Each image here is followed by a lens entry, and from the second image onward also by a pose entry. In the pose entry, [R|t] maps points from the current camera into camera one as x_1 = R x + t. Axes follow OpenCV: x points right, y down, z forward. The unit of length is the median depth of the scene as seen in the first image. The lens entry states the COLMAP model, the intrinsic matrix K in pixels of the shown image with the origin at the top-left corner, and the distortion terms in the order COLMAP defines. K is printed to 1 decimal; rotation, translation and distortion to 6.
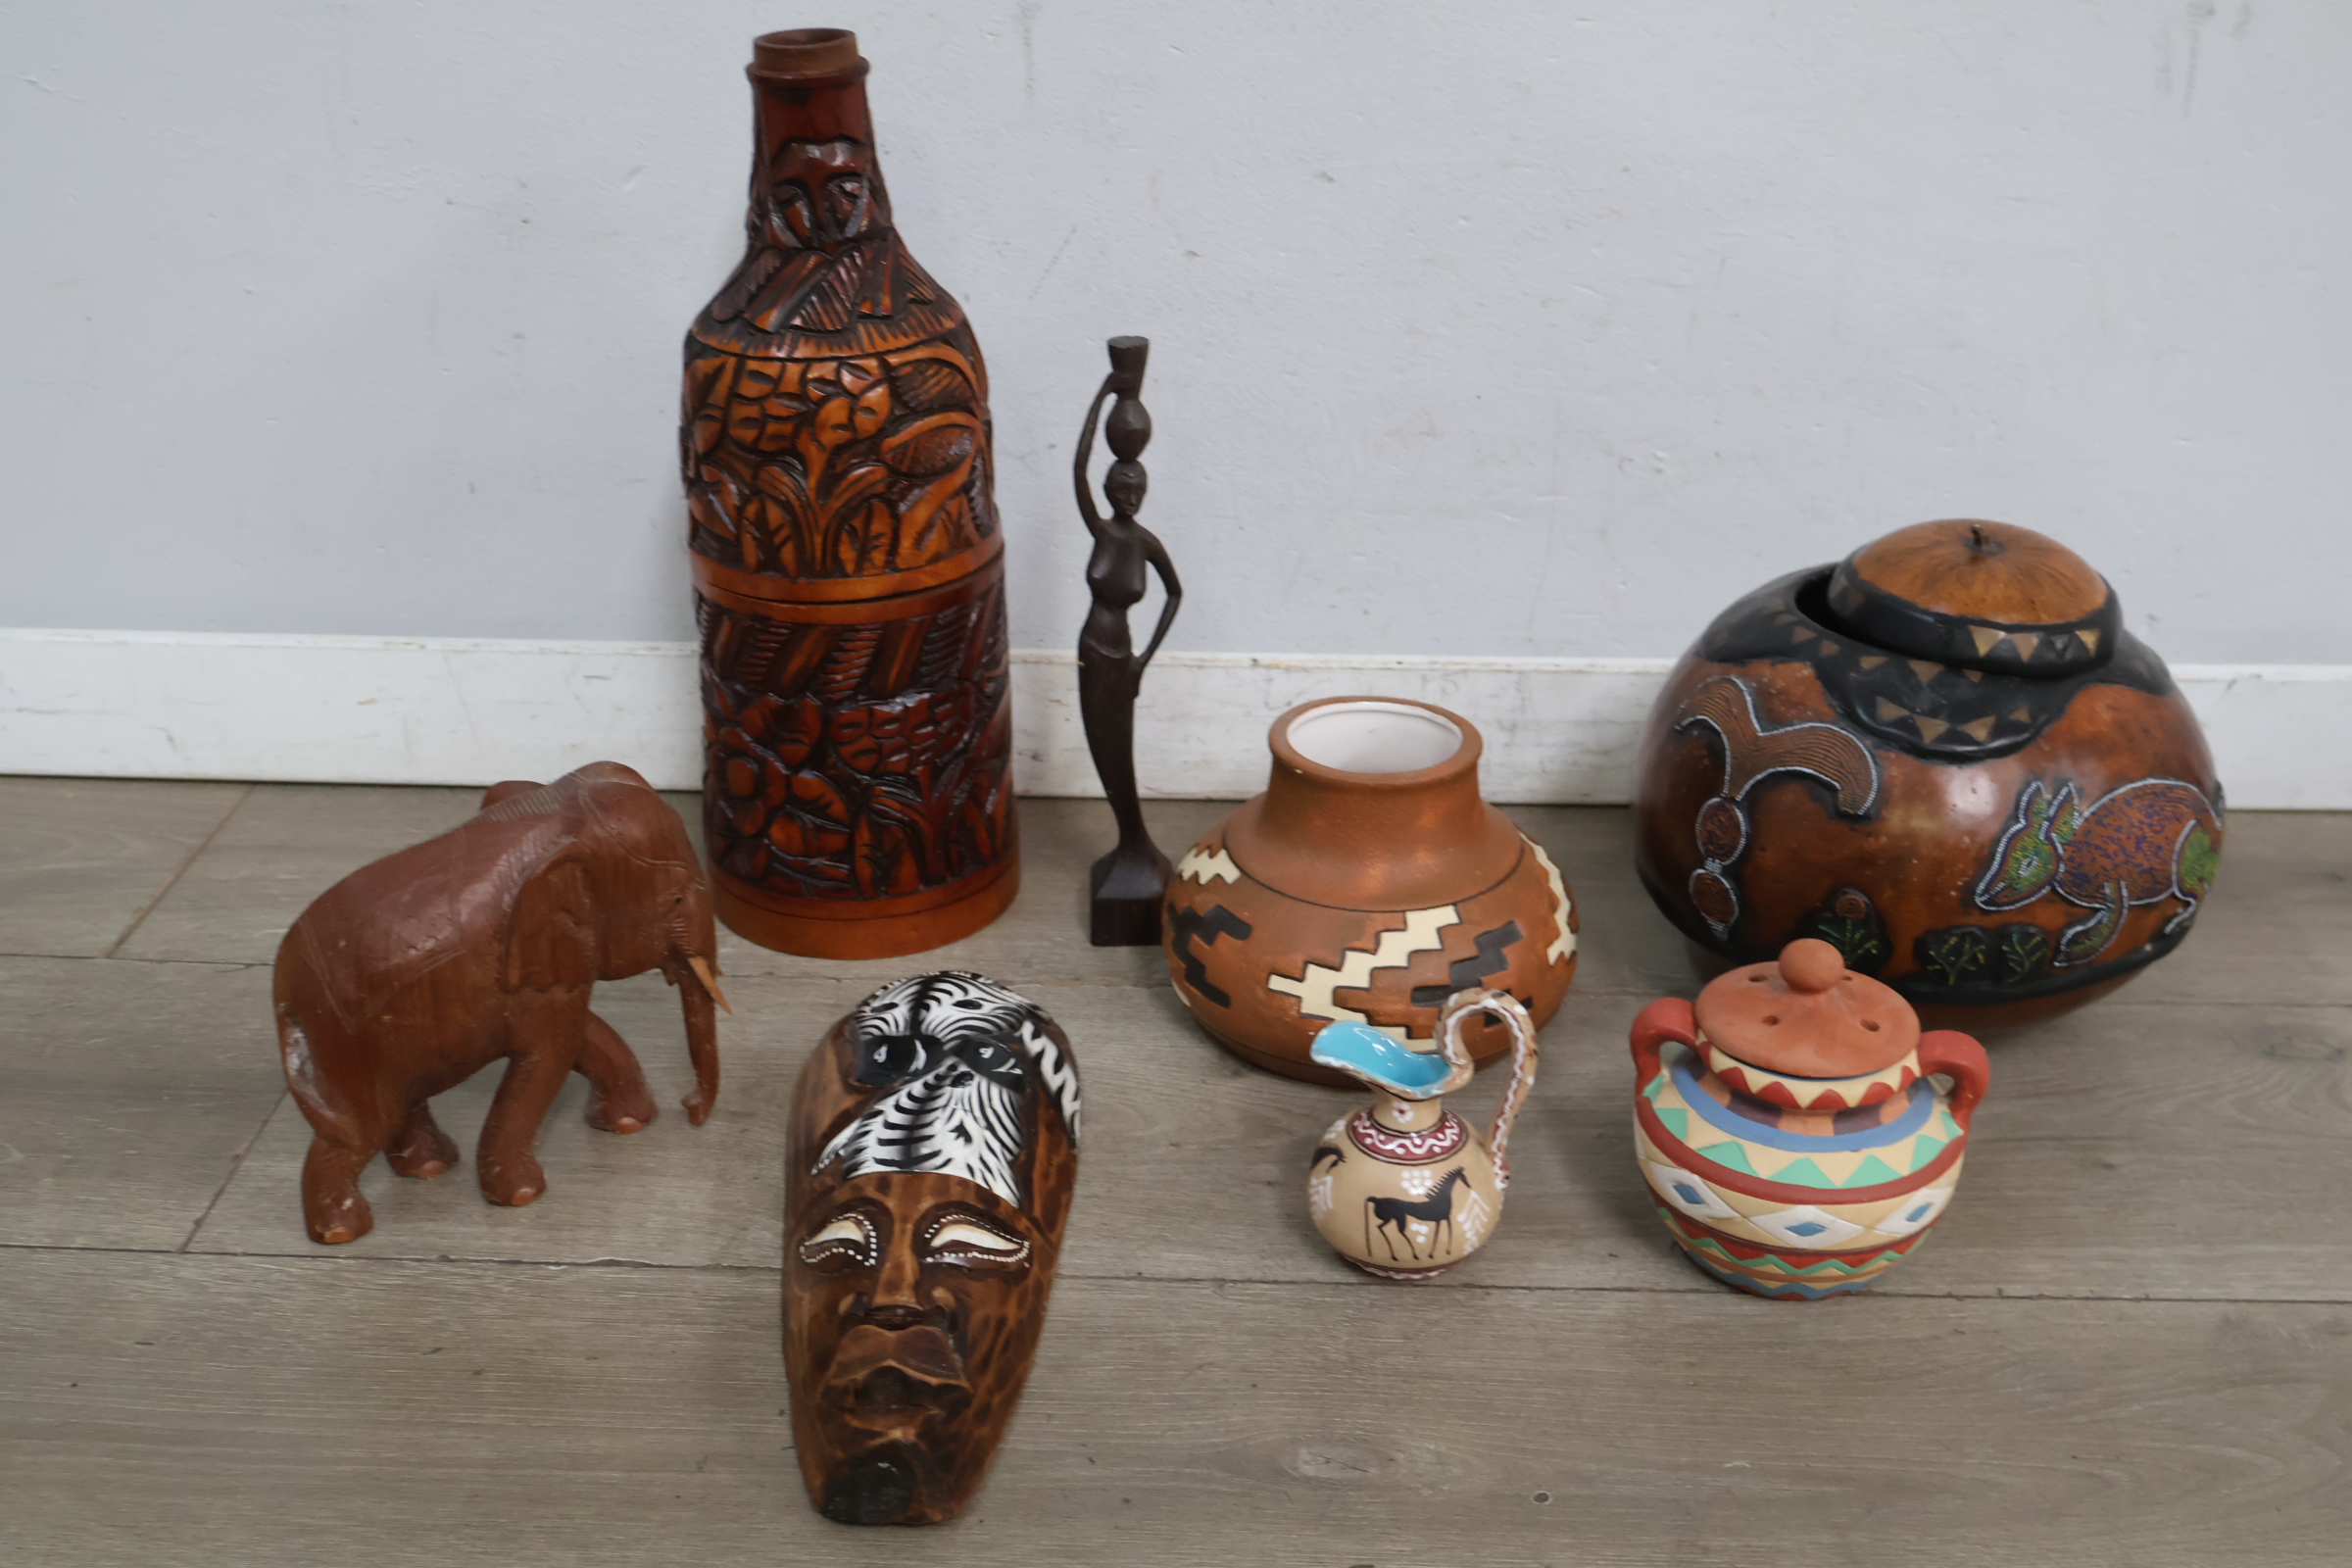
lens RADIAL K [[2667.6, 0, 1181.0], [0, 2667.6, 808.4], [0, 0, 1]] dist [0.022119, 0.000000]
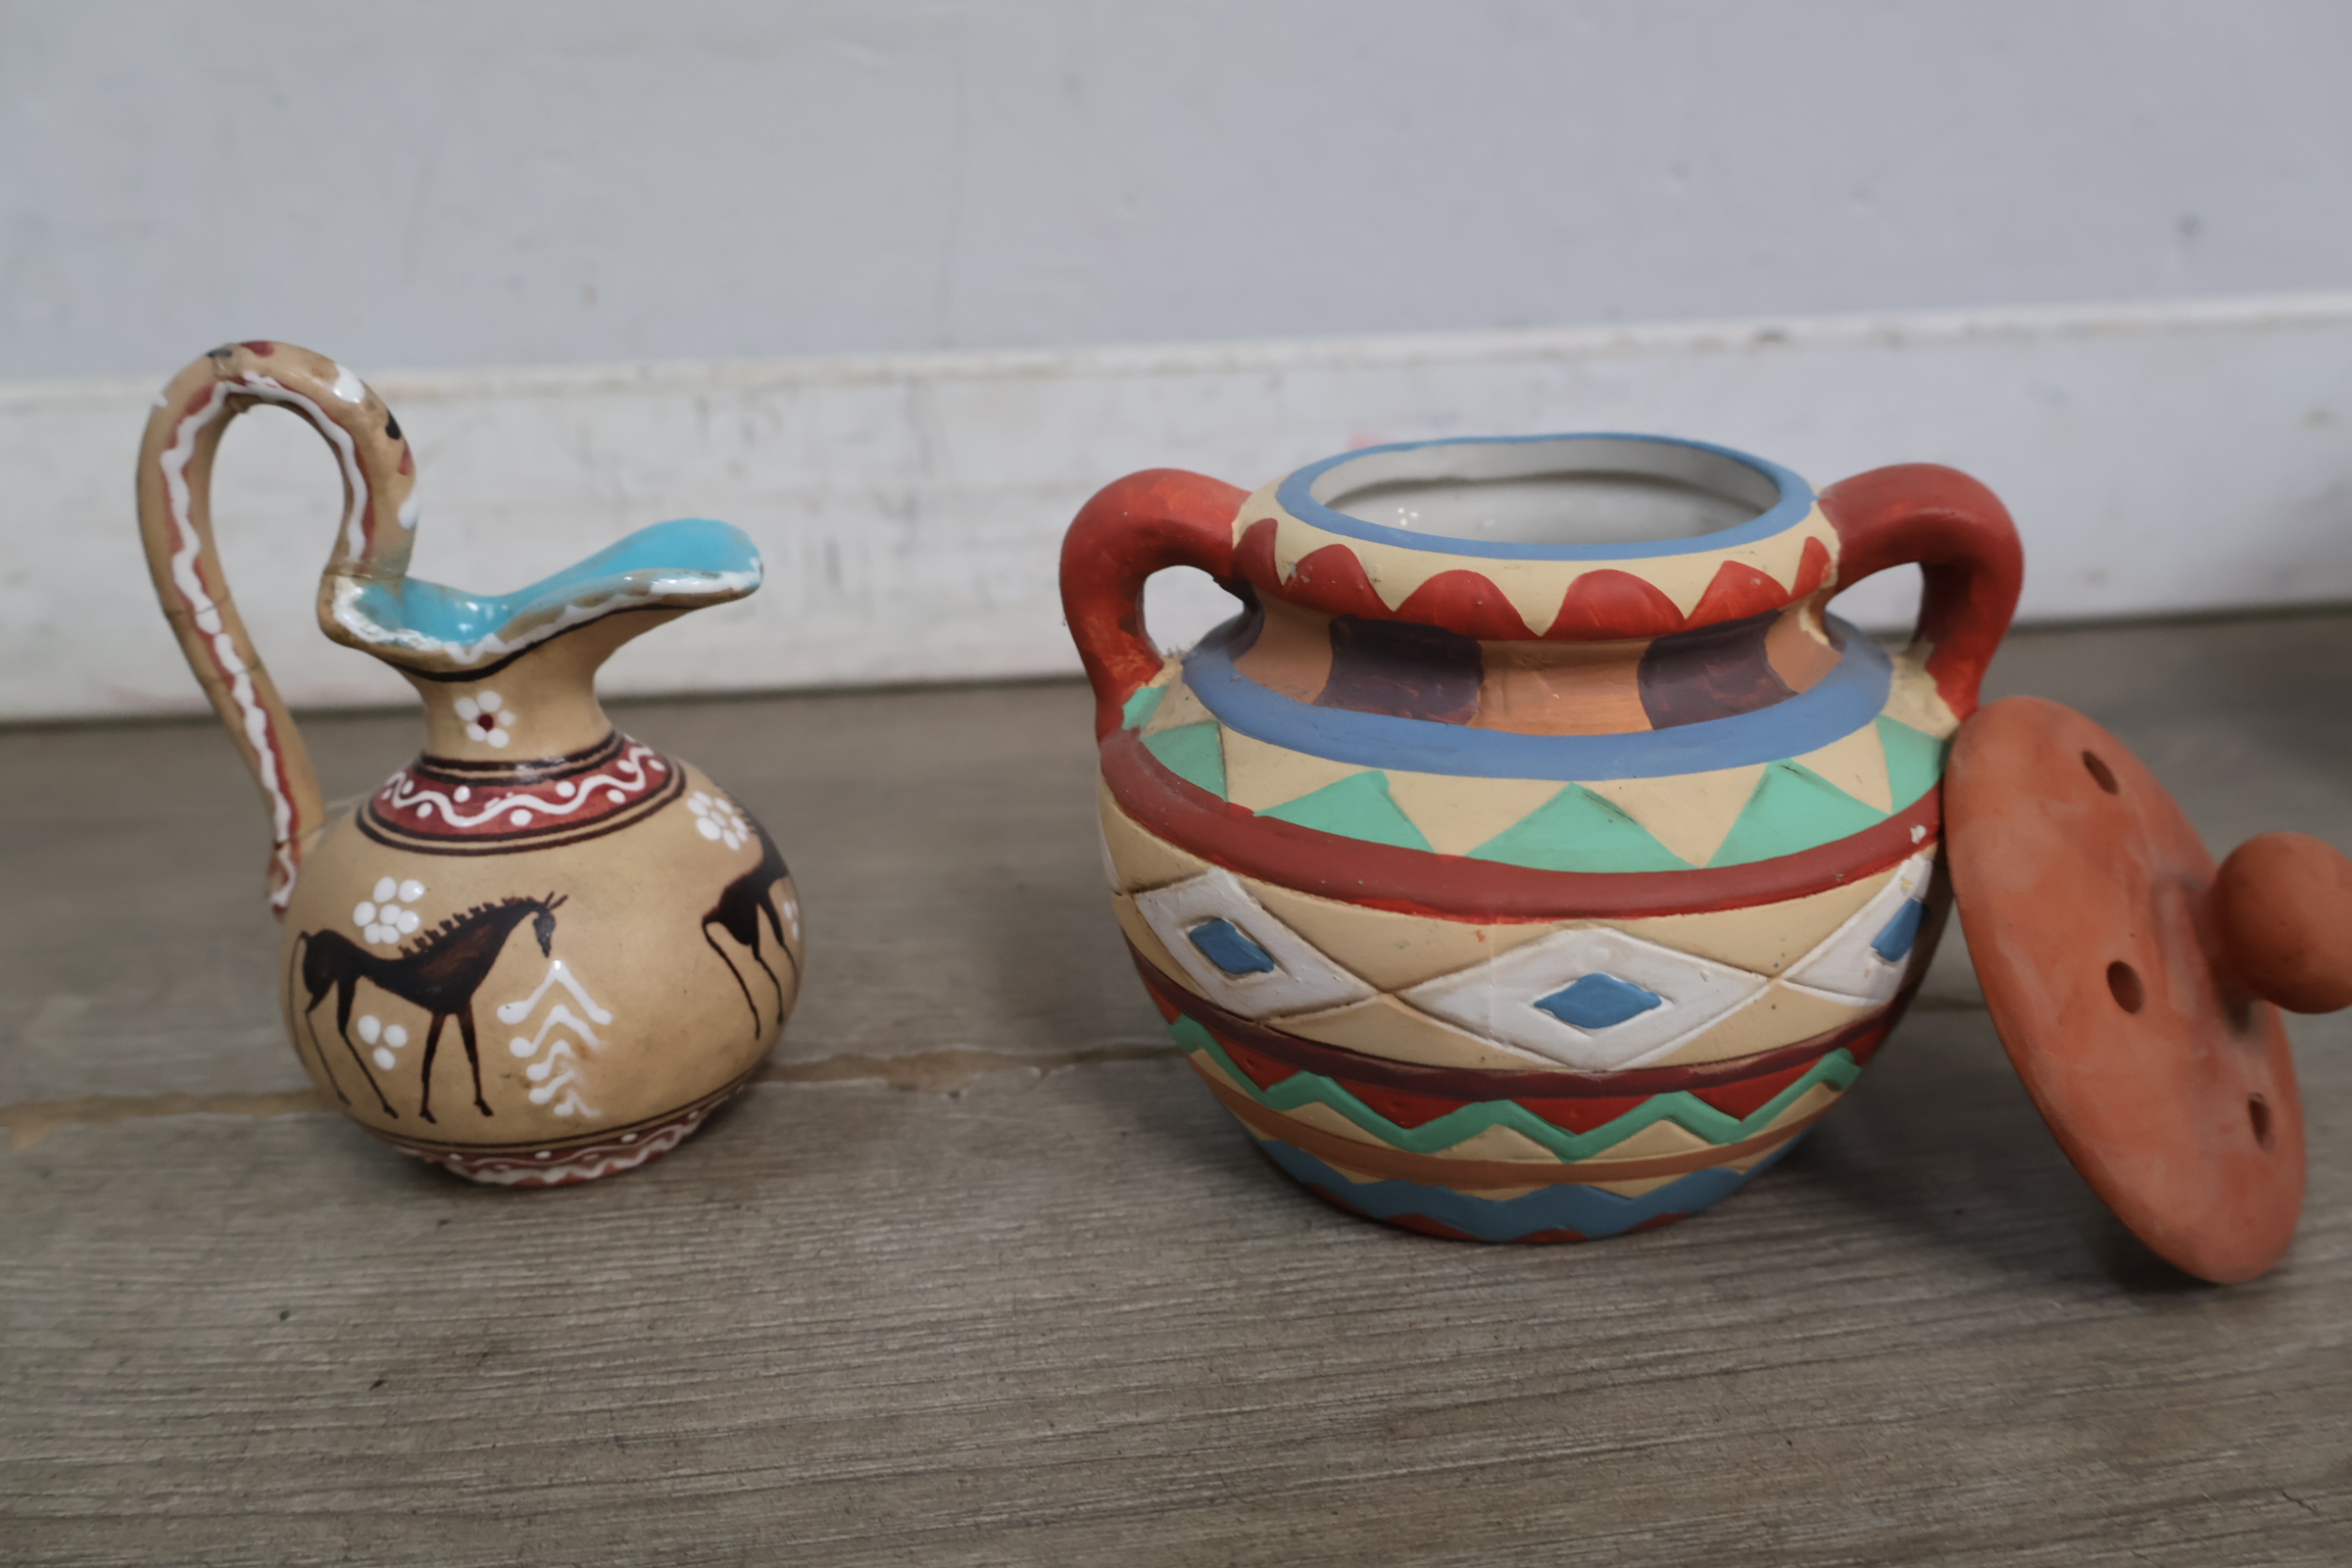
lens RADIAL K [[2109.9, 0, 1182.6], [0, 2109.9, 772.9], [0, 0, 1]] dist [0.014167, -0.000137]
pose [[0.992799, -0.060509, 0.103388, 0.171878], [0.070348, 0.993052, -0.094335, 0.069197], [-0.096961, 0.100929, 0.990157, 0.839907]]
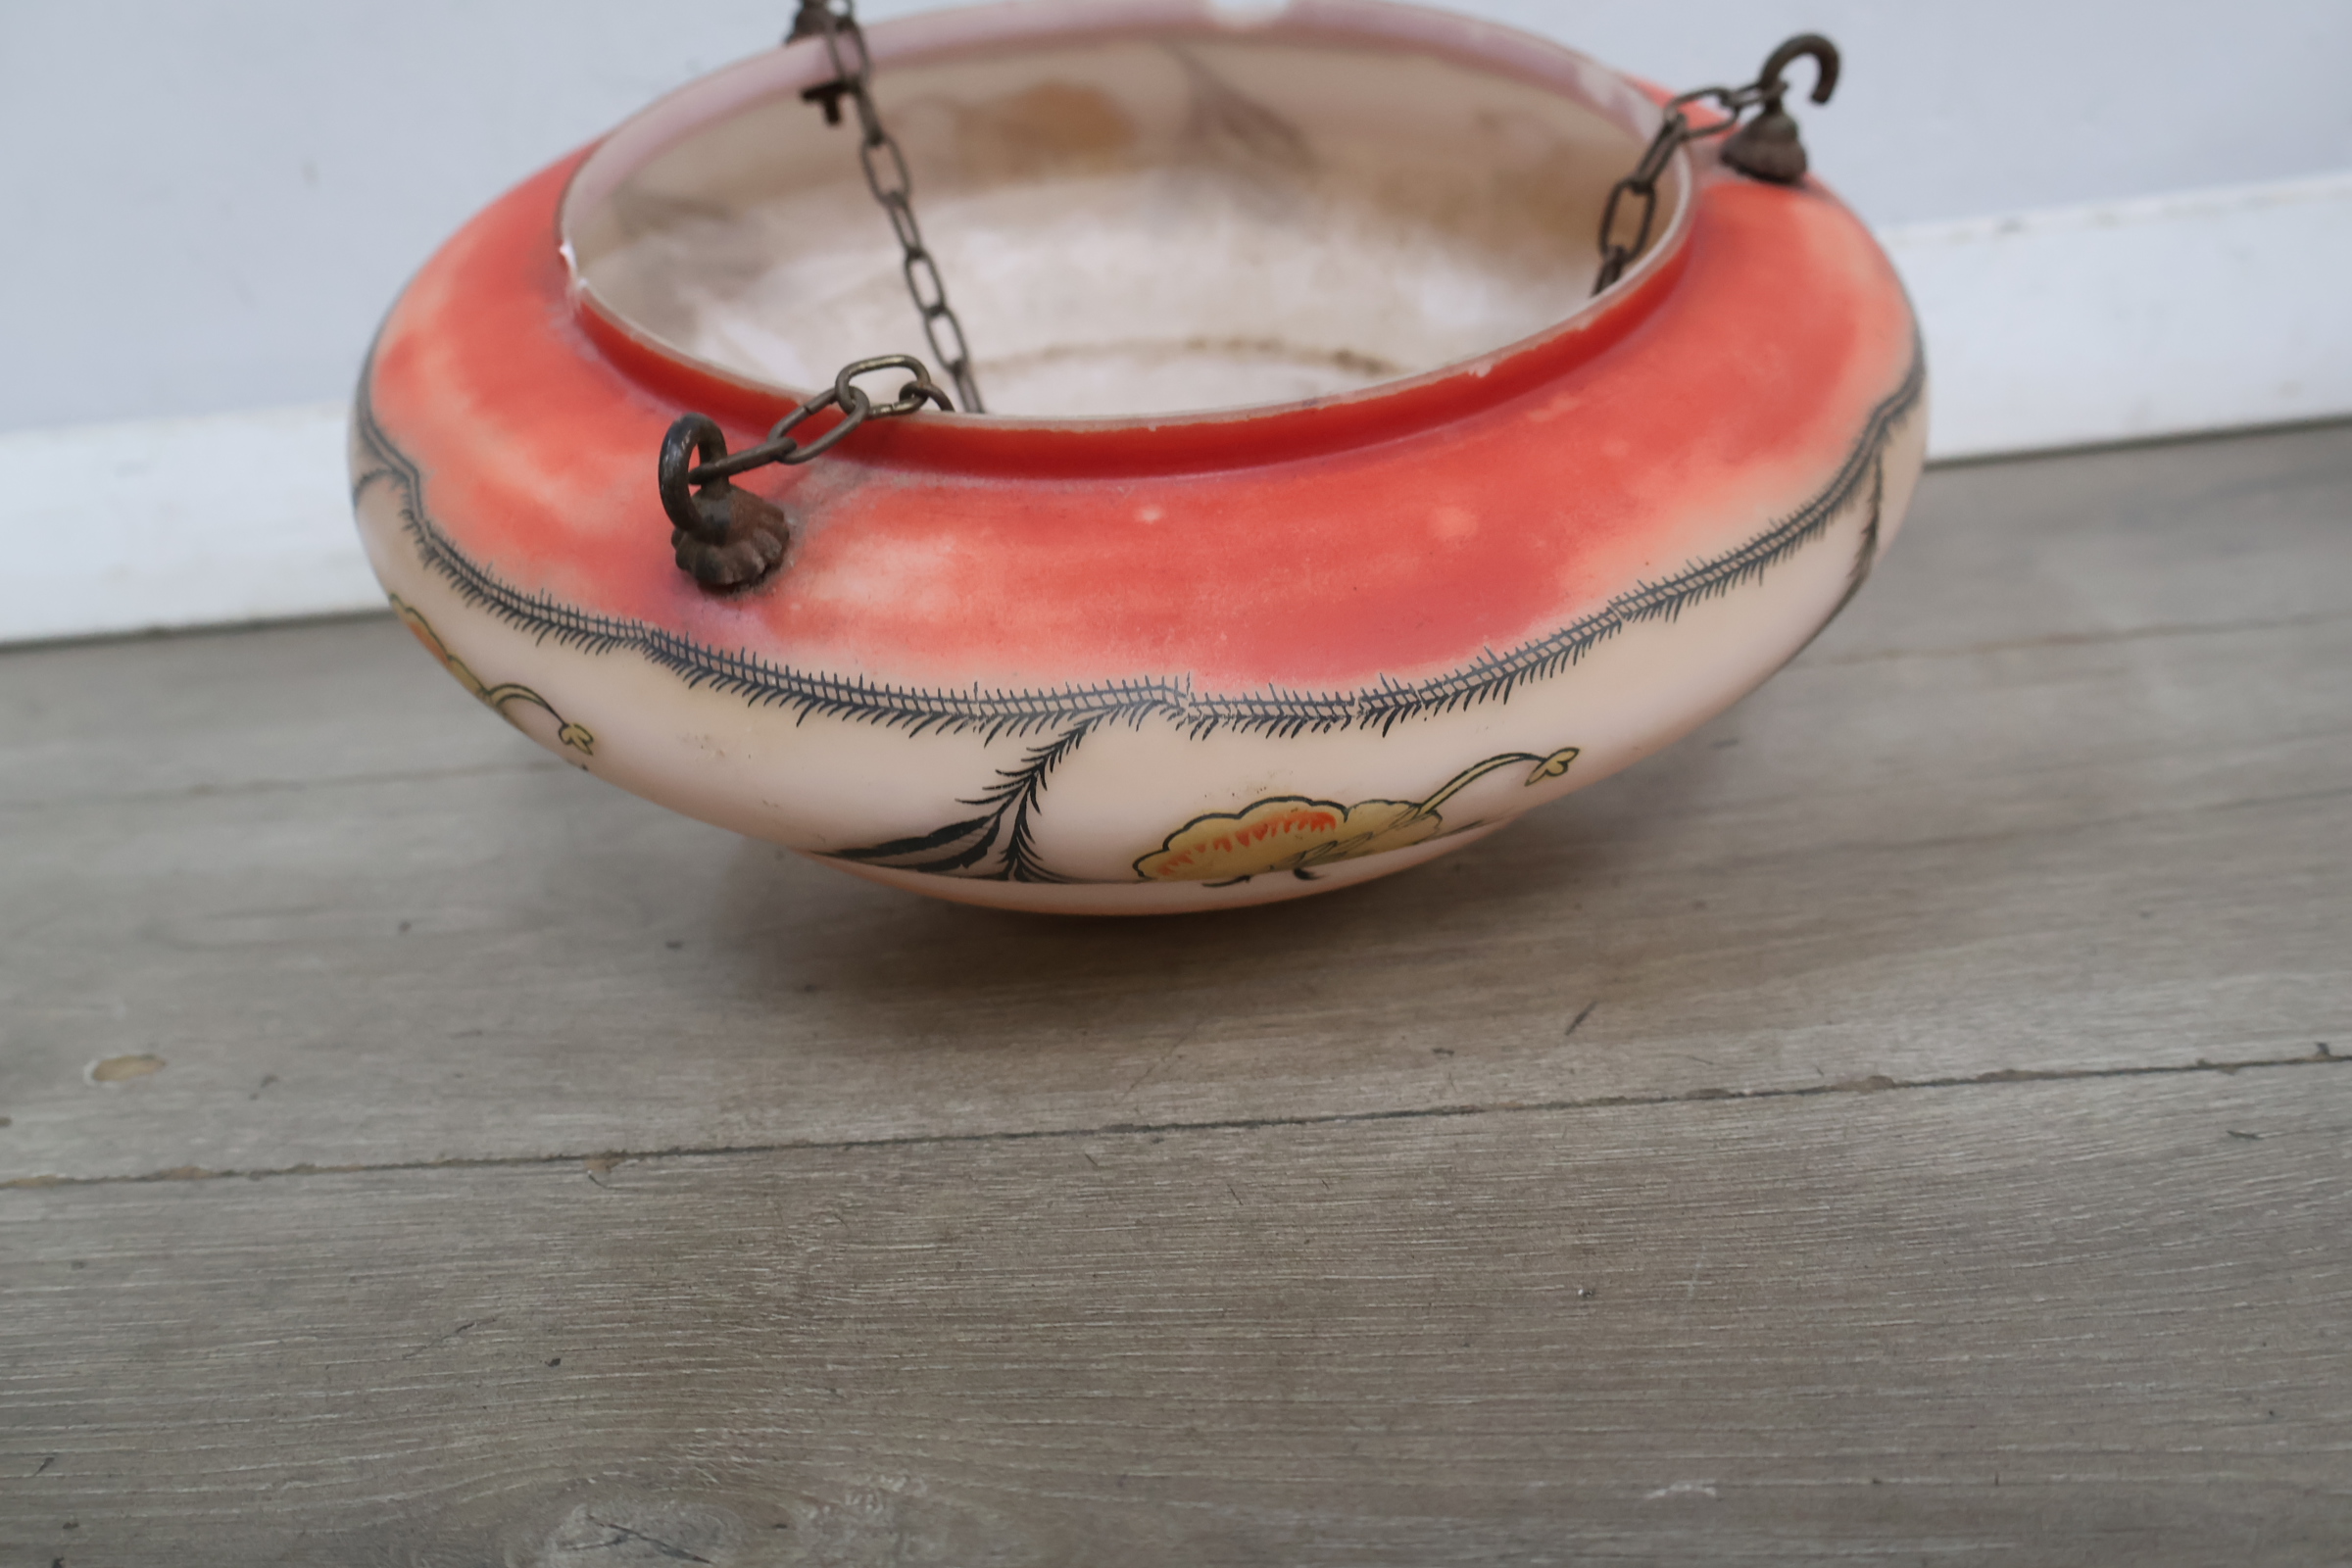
lens RADIAL K [[2109.9, 0, 1184.0], [0, 2109.9, 801.5], [0, 0, 1]] dist [0.014167, -0.000137]
pose [[0.990245, -0.086517, -0.109225, 0.160717], [0.076638, 0.992841, -0.091619, 0.154073], [0.116370, 0.082354, 0.989786, 0.621319]]
